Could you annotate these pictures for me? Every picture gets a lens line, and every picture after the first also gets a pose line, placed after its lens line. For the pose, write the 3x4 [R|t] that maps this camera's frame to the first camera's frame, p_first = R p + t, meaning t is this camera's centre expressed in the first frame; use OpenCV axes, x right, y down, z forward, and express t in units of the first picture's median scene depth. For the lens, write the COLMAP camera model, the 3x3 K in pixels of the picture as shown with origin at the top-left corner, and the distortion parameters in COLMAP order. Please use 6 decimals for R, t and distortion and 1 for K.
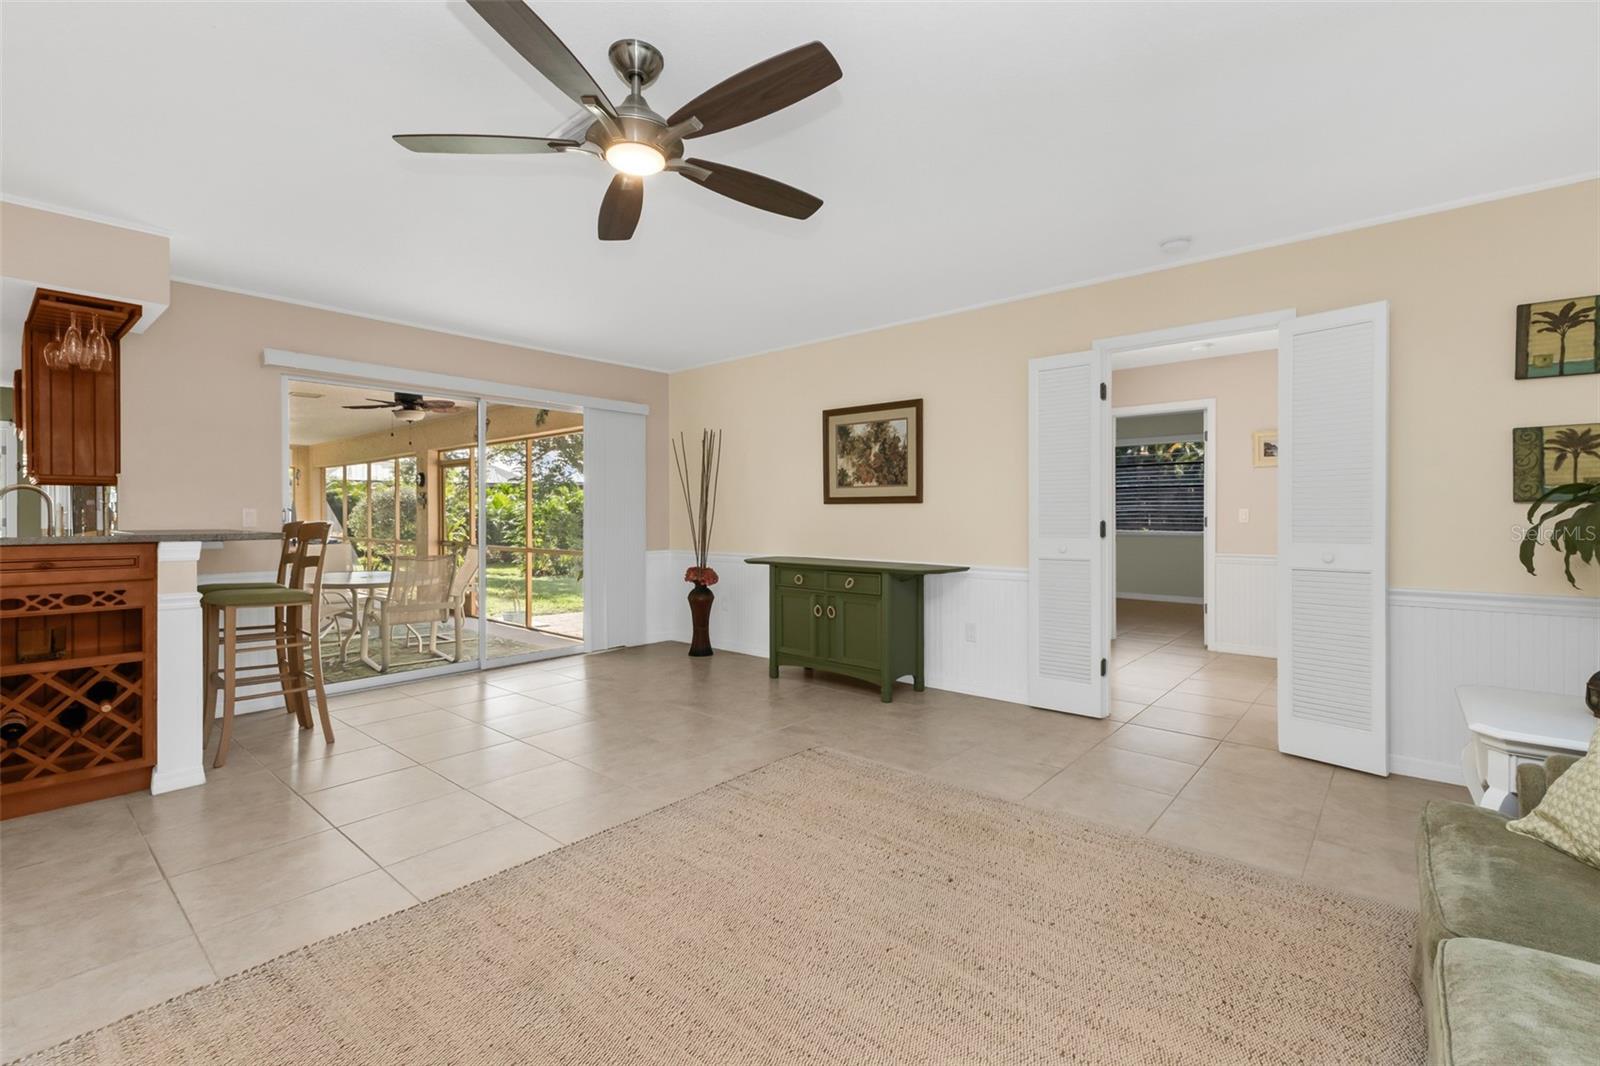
lens RADIAL K [[695.7, 0, 813.4], [0, 695.7, 530.4], [0, 0, 1]] dist [0.014762, 0.000002]
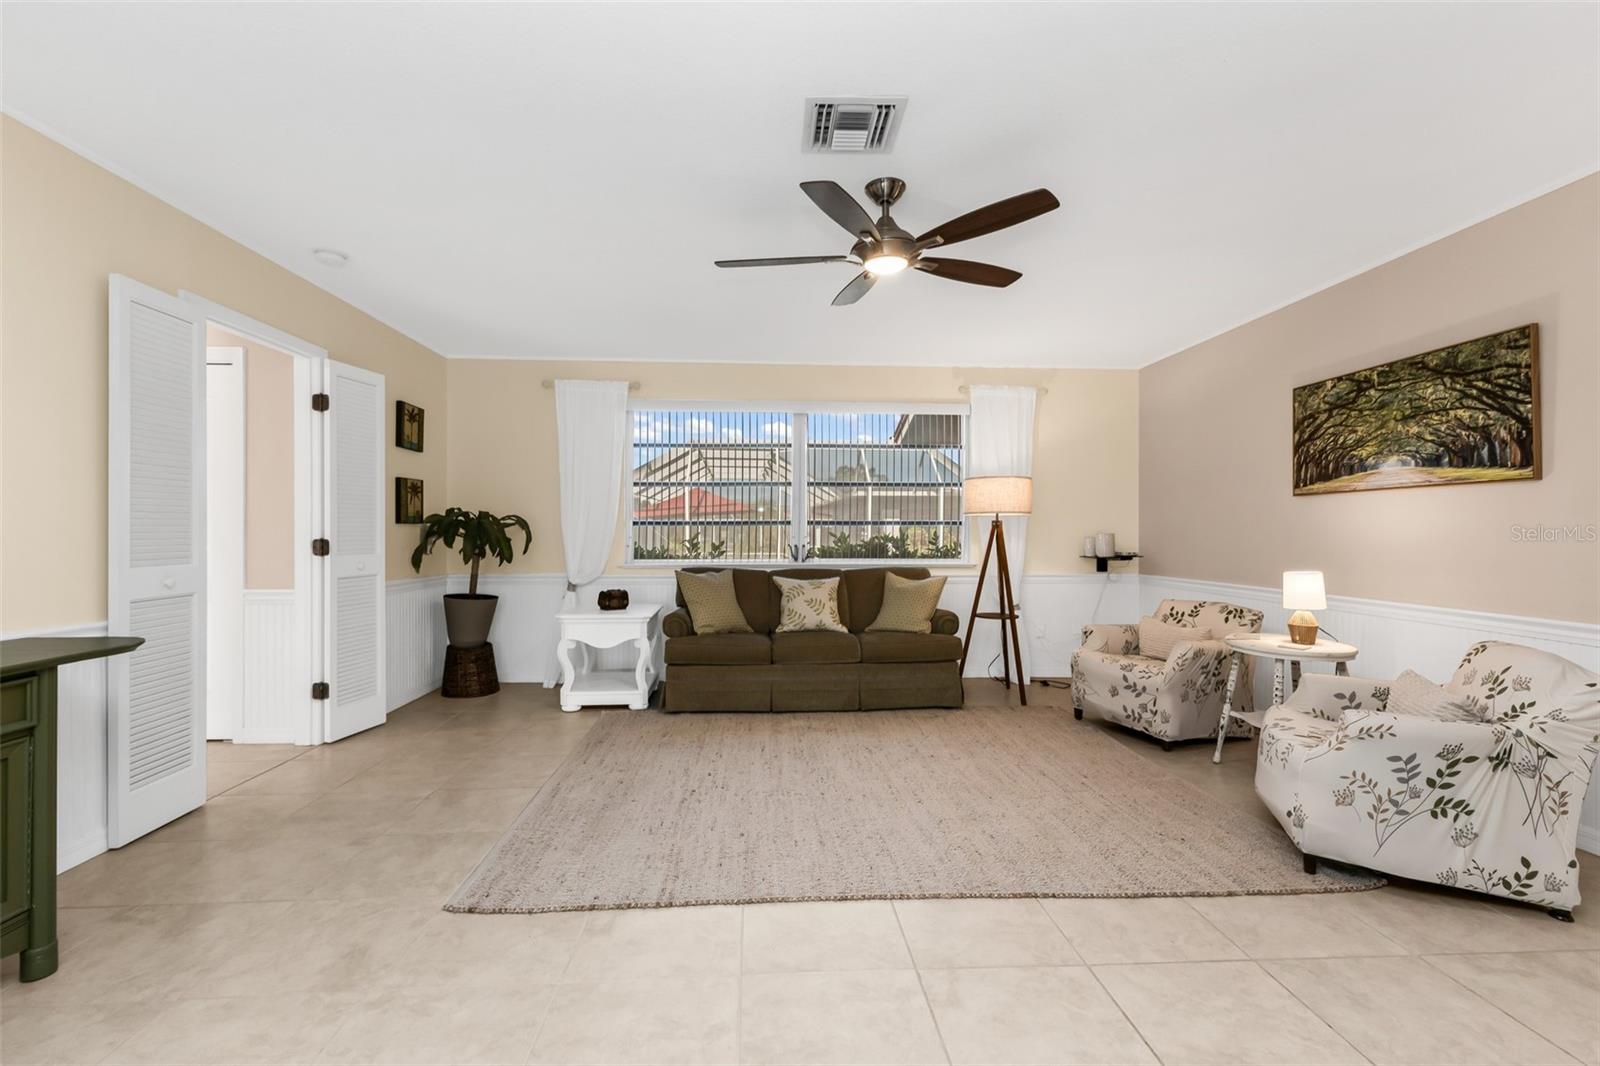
lens RADIAL K [[695.7, 0, 813.4], [0, 695.7, 530.4], [0, 0, 1]] dist [0.014762, 0.000002]
pose [[-0.702041, 0.003197, 0.712129, -0.742413], [0.016839, 0.999785, 0.012112, -0.025490], [-0.711937, 0.020495, -0.701944, 1.363422]]
